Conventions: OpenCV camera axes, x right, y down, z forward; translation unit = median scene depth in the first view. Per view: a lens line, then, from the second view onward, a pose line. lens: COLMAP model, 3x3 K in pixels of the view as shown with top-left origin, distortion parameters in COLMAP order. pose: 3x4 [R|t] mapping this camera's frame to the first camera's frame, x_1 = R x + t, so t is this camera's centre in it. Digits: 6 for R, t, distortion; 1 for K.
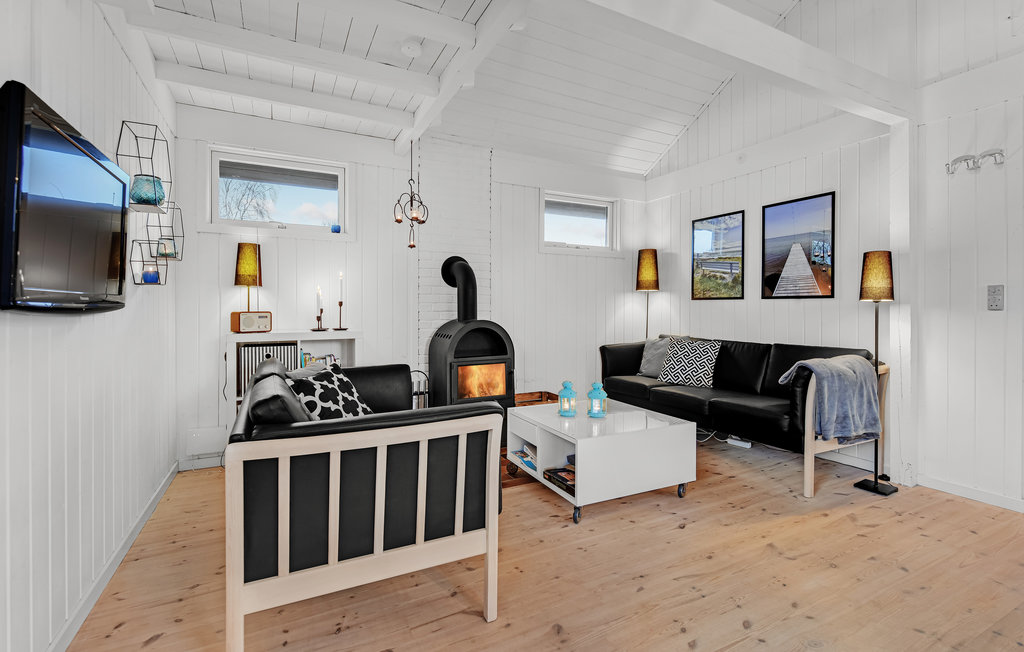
lens RADIAL K [[458.5, 0, 510.7], [0, 458.5, 309.3], [0, 0, 1]] dist [-0.000752, 0.000015]
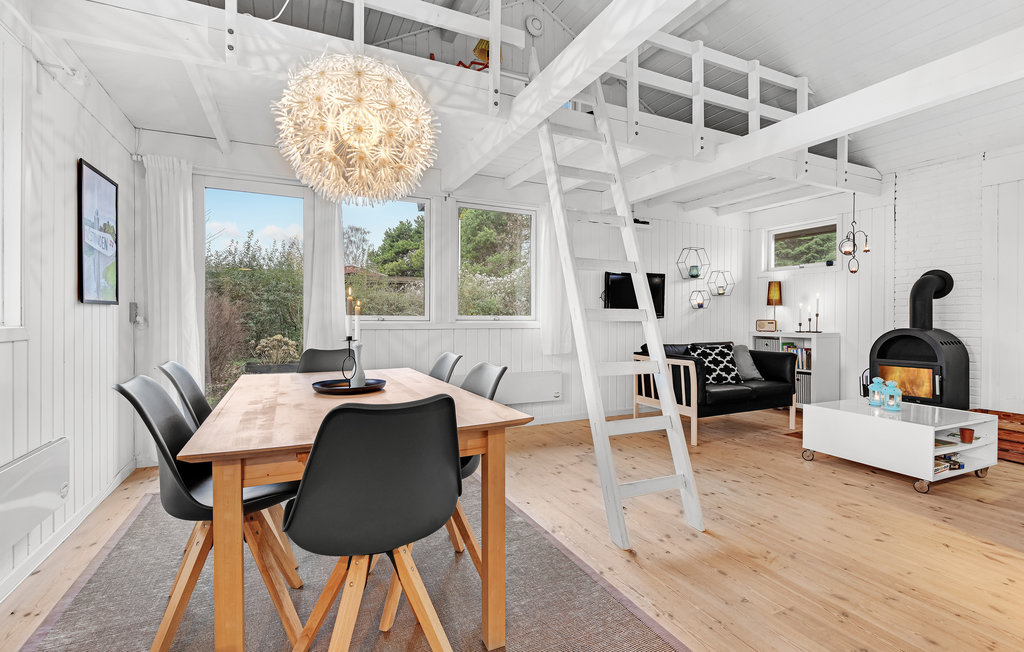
lens RADIAL K [[473.0, 0, 517.2], [0, 473.0, 322.1], [0, 0, 1]] dist [-0.001330, -0.000394]
pose [[-0.023247, 0.009103, -0.999688, 1.311005], [-0.003514, 0.999952, 0.009187, -0.000120], [0.999724, 0.003727, -0.023214, 0.060965]]
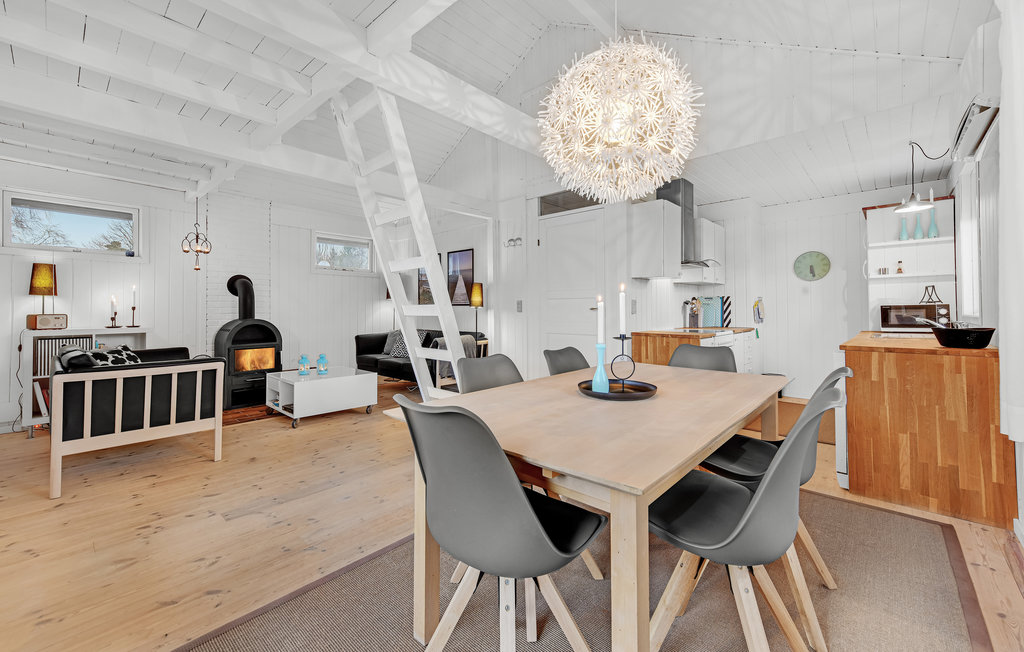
lens RADIAL K [[411.4, 0, 517.5], [0, 411.4, 305.0], [0, 0, 1]] dist [0.019243, 0.000068]
pose [[0.933407, 0.003481, 0.358801, 0.291341], [0.001284, 0.999914, -0.013041, -0.004647], [-0.358816, 0.012633, 0.933323, -0.673877]]
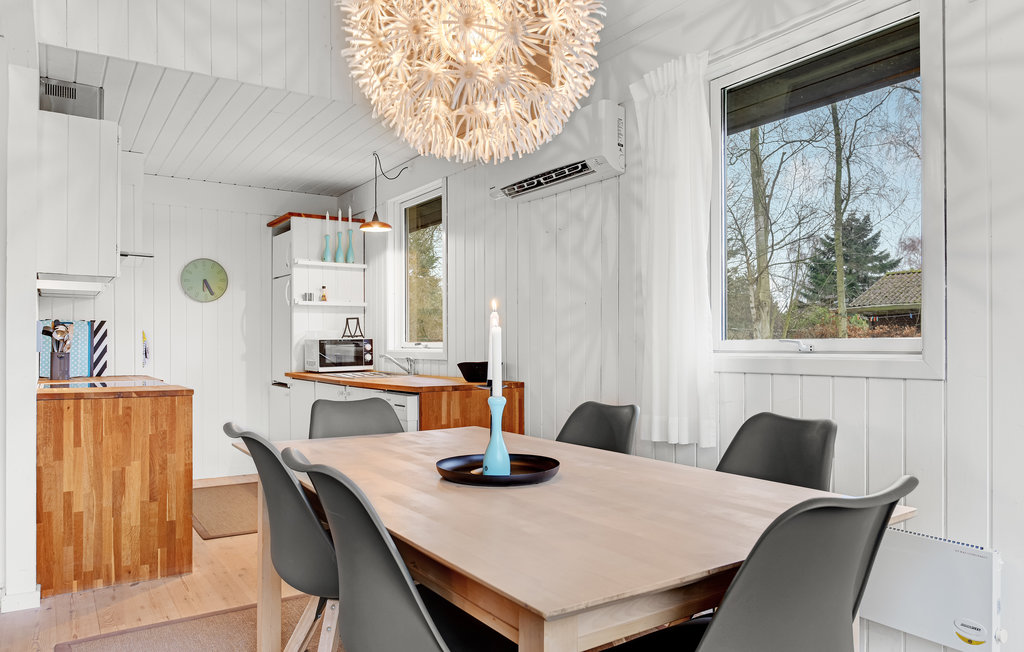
lens RADIAL K [[690.1, 0, 510.4], [0, 690.1, 346.9], [0, 0, 1]] dist [-0.000498, -0.000341]
pose [[-0.117272, -0.000126, 0.993100, 0.043816], [0.002151, 0.999998, 0.000381, -0.000126], [-0.993097, 0.002181, -0.117272, -0.143007]]
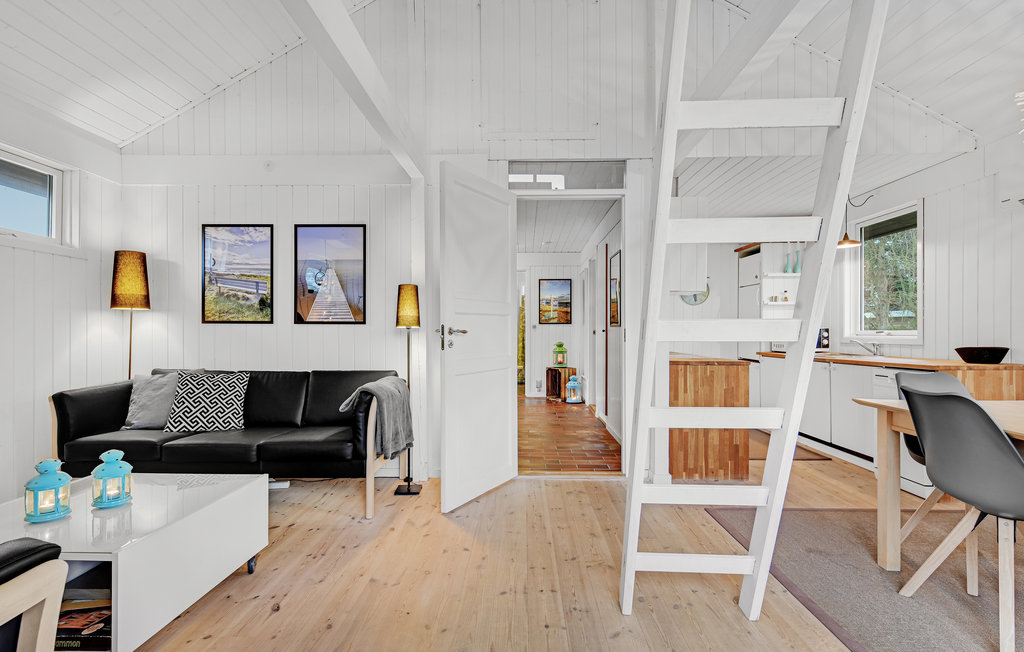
lens RADIAL K [[478.9, 0, 512.4], [0, 478.9, 335.6], [0, 0, 1]] dist [0.003977, 0.000381]
pose [[0.473233, -0.002515, 0.880934, -0.124228], [0.000978, 0.999997, 0.002329, -0.000593], [-0.880937, -0.000240, 0.473234, 0.183526]]
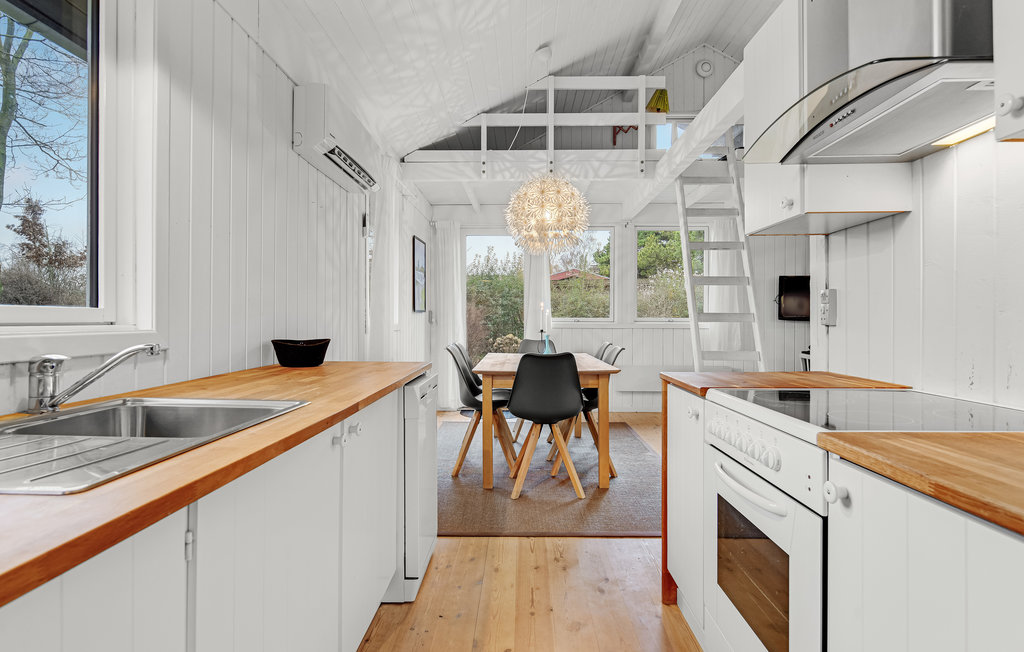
lens RADIAL K [[525.4, 0, 512.0], [0, 525.4, 326.0], [0, 0, 1]] dist [0.000645, 0.000215]
pose [[-0.470973, 0.011020, -0.882079, 1.876212], [-0.001813, 0.999908, 0.013460, -0.000110], [0.882146, 0.007938, -0.470910, 0.378767]]
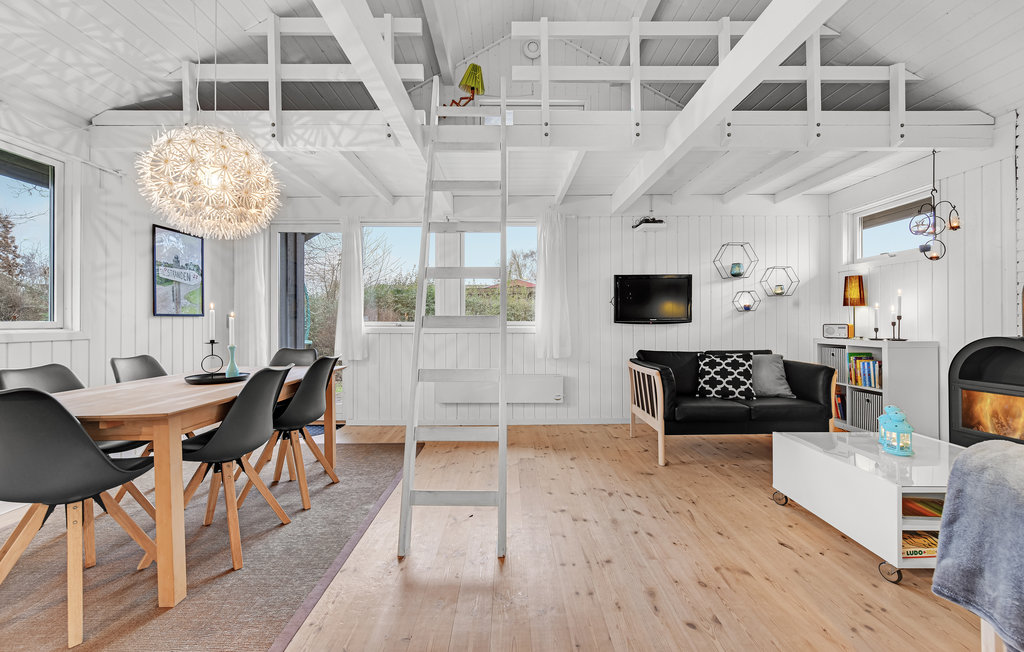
lens RADIAL K [[413.2, 0, 510.9], [0, 413.2, 321.0], [0, 0, 1]] dist [-0.000325, -0.000046]
pose [[-0.451341, -0.000377, -0.892352, 1.074269], [0.002404, 0.999996, -0.001639, -0.005125], [0.892348, -0.002885, -0.451338, 0.658908]]
